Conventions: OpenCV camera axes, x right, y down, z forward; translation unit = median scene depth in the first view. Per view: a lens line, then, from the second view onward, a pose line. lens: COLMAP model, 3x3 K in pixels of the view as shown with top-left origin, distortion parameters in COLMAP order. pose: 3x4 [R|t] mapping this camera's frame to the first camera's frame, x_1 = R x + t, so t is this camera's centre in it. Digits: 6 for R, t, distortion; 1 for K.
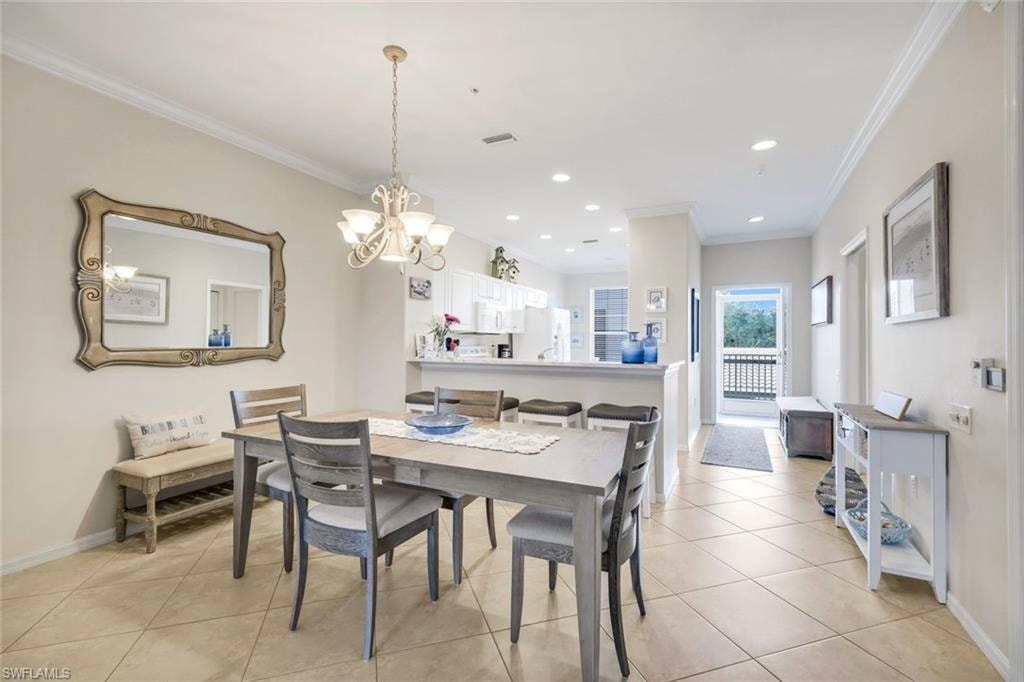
lens RADIAL K [[445.1, 0, 513.2], [0, 445.1, 337.7], [0, 0, 1]] dist [0.004113, 0.000091]
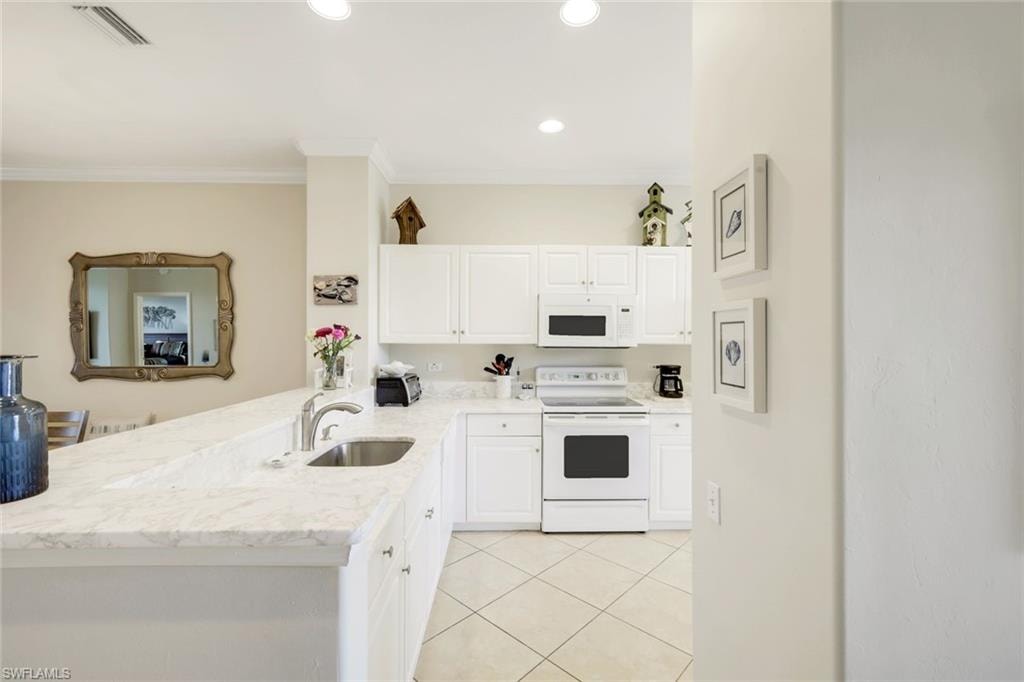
lens RADIAL K [[440.7, 0, 512.7], [0, 440.7, 337.8], [0, 0, 1]] dist [0.000772, -0.000112]
pose [[0.471996, -0.004972, -0.881587, 0.450844], [0.008344, 0.999965, -0.001172, -0.024591], [0.881561, -0.006803, 0.472021, 0.752314]]
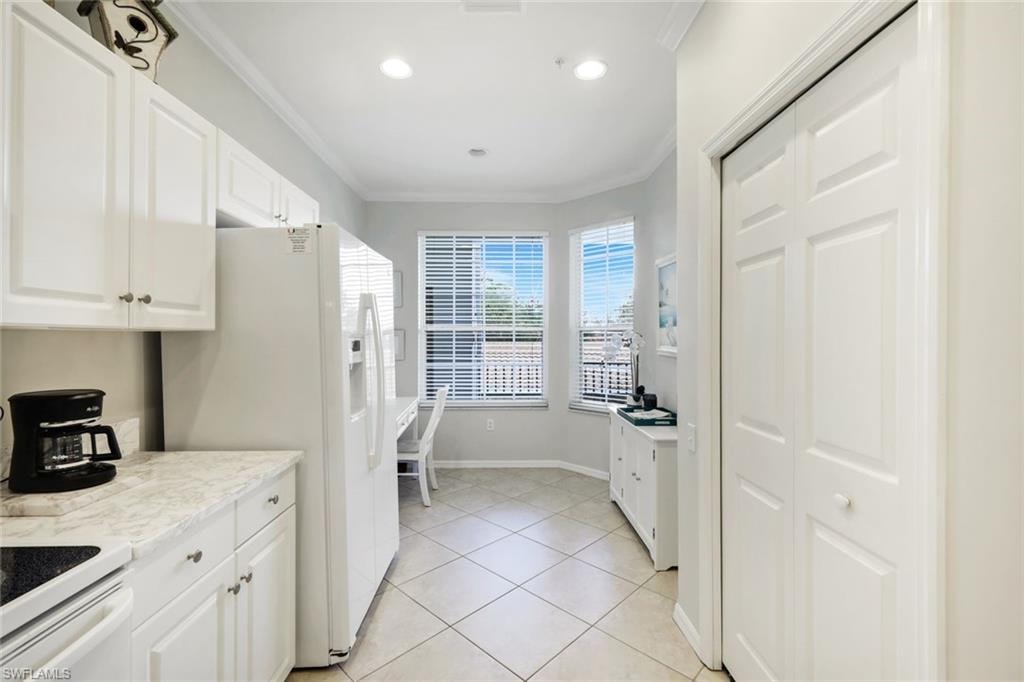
lens RADIAL K [[449.6, 0, 512.1], [0, 449.6, 338.8], [0, 0, 1]] dist [0.001249, 0.000000]
pose [[0.885799, -0.005181, 0.464041, 0.072175], [-0.000788, 0.999919, 0.012669, -0.012282], [-0.464069, -0.011588, 0.885723, 0.966428]]
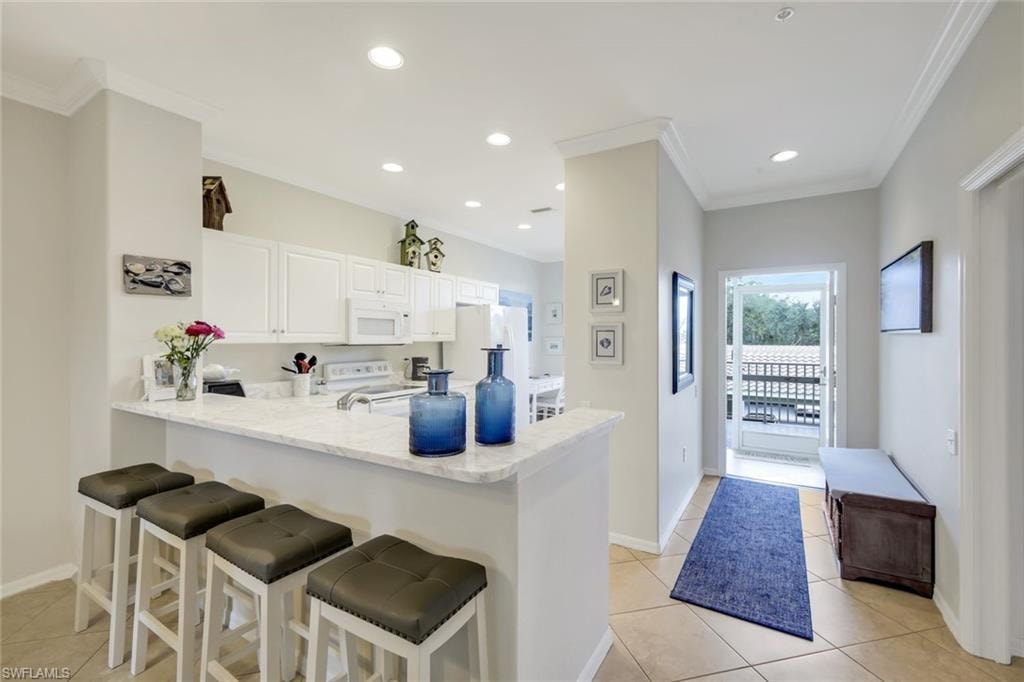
lens RADIAL K [[440.7, 0, 512.7], [0, 440.7, 337.8], [0, 0, 1]] dist [0.000772, -0.000112]
pose [[0.997089, -0.004098, -0.076137, 0.231647], [0.004793, 0.999949, 0.008940, -0.028813], [0.076097, -0.009279, 0.997057, 0.391216]]
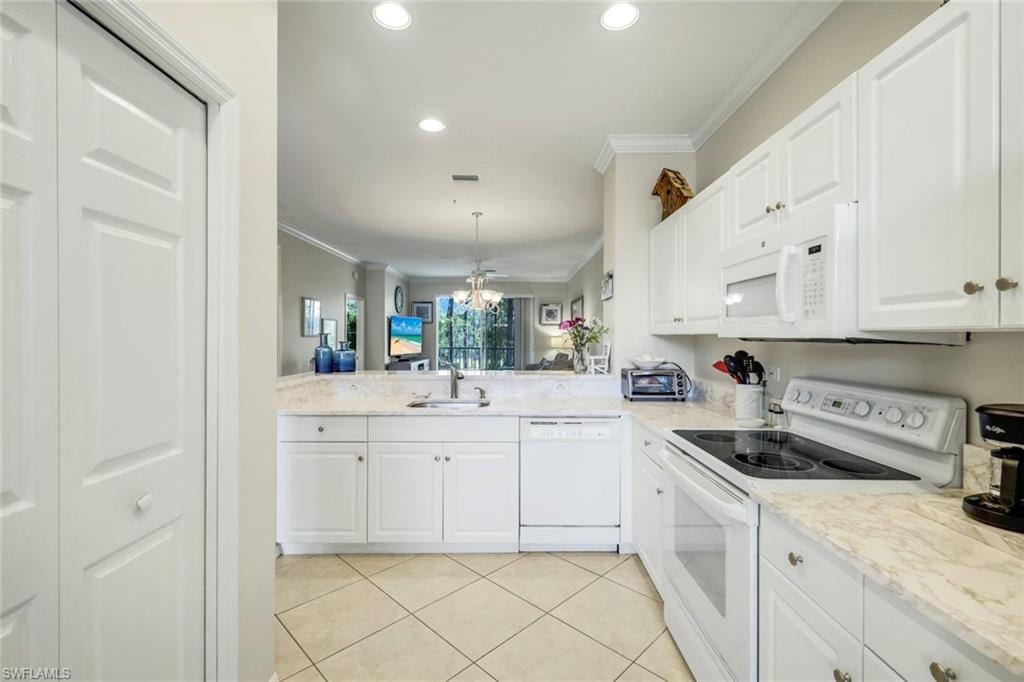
lens RADIAL K [[449.6, 0, 512.1], [0, 449.6, 338.8], [0, 0, 1]] dist [0.001249, 0.000000]
pose [[-0.893224, -0.004621, -0.449588, 0.249569], [-0.002061, 0.999979, -0.006185, -0.008815], [0.449607, -0.004598, -0.893215, 1.347172]]
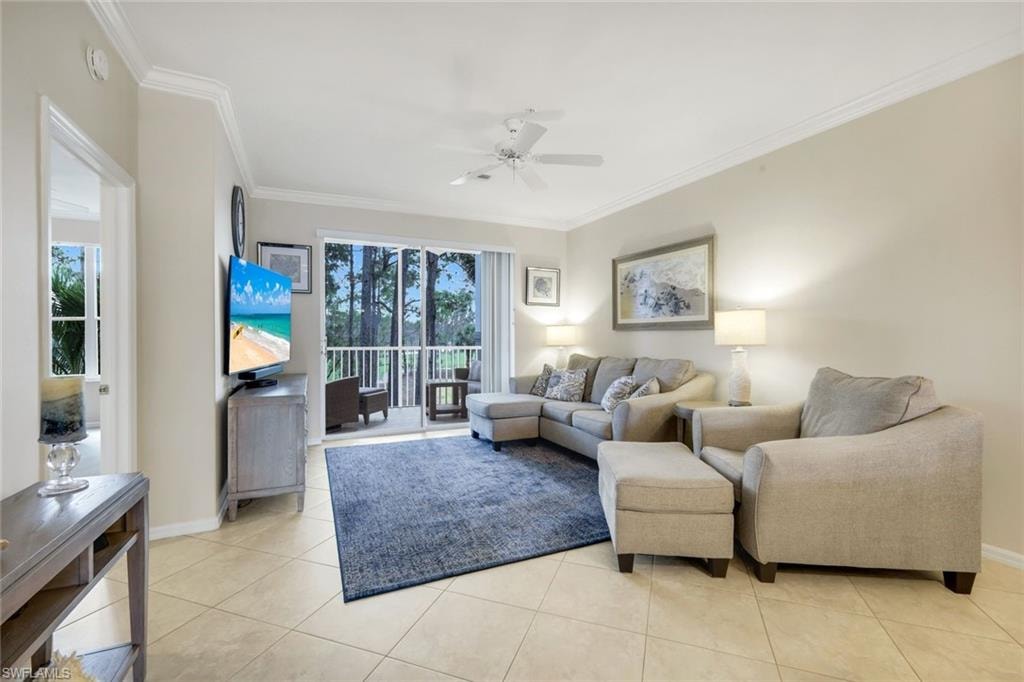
lens RADIAL K [[449.6, 0, 512.1], [0, 449.6, 338.8], [0, 0, 1]] dist [0.001249, 0.000000]
pose [[-0.615298, 0.002246, -0.788292, 0.122000], [0.004070, 0.999992, -0.000327, 0.001948], [0.788284, -0.003409, -0.615302, 0.235771]]
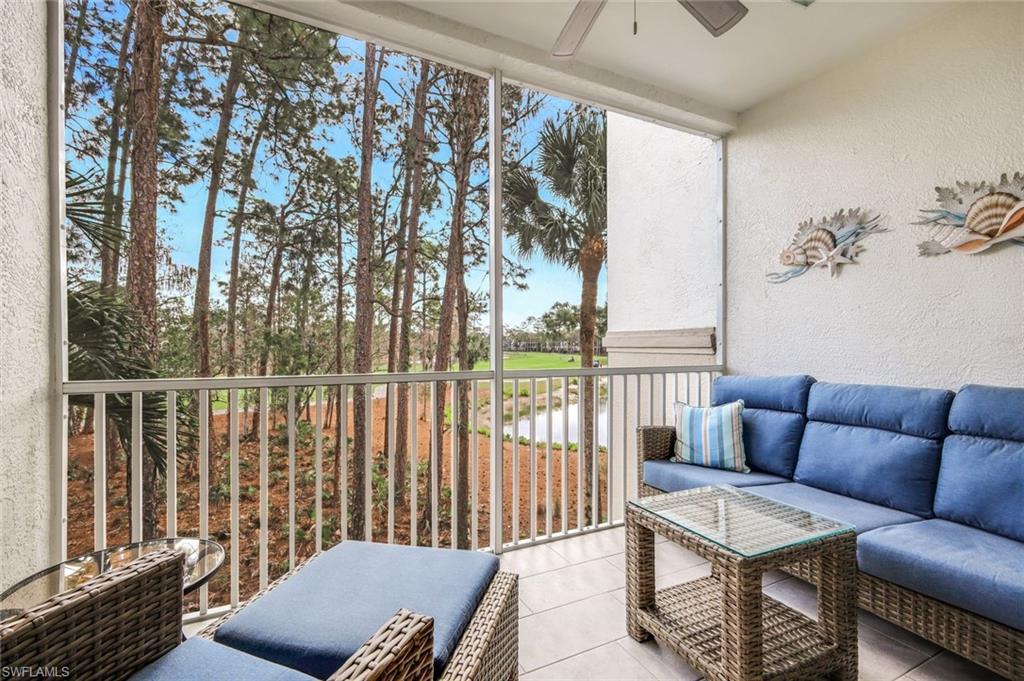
lens RADIAL K [[452.3, 0, 512.0], [0, 452.3, 340.5], [0, 0, 1]] dist [0.016518, -0.000065]
pose [[-0.596778, -0.009838, -0.802346, -0.386790], [0.008224, 0.999797, -0.018376, 0.001587], [0.802364, -0.017565, -0.596576, -0.573732]]
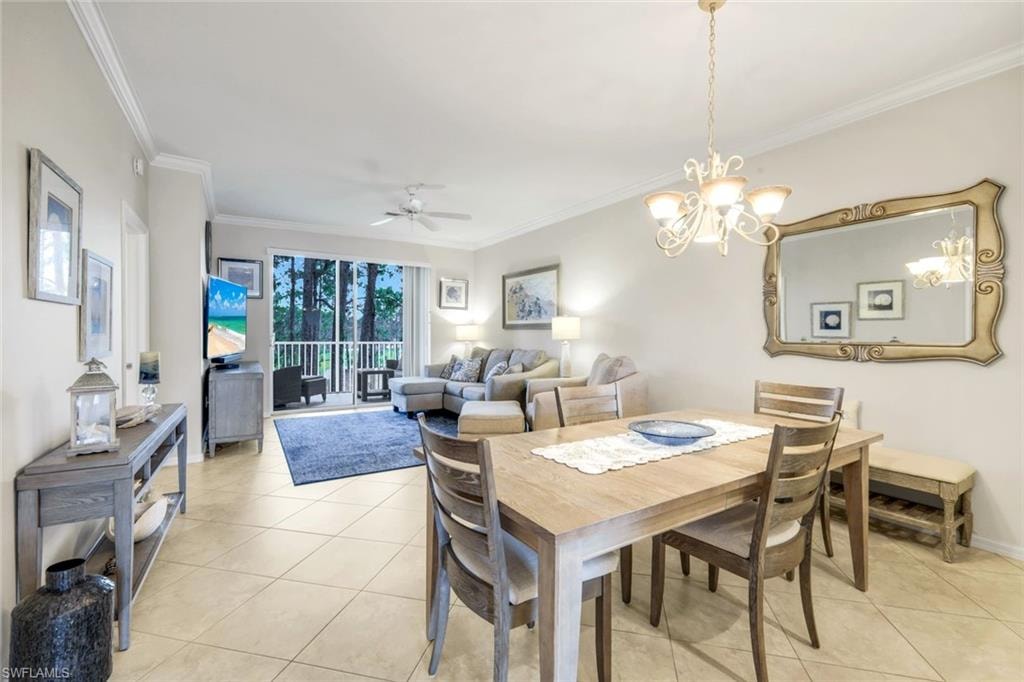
lens RADIAL K [[445.1, 0, 513.2], [0, 445.1, 337.7], [0, 0, 1]] dist [0.004113, 0.000091]
pose [[-0.517552, 0.003162, -0.855646, 0.303669], [-0.000528, 0.999992, 0.004015, 0.003910], [0.855652, 0.002530, -0.517546, 0.503808]]
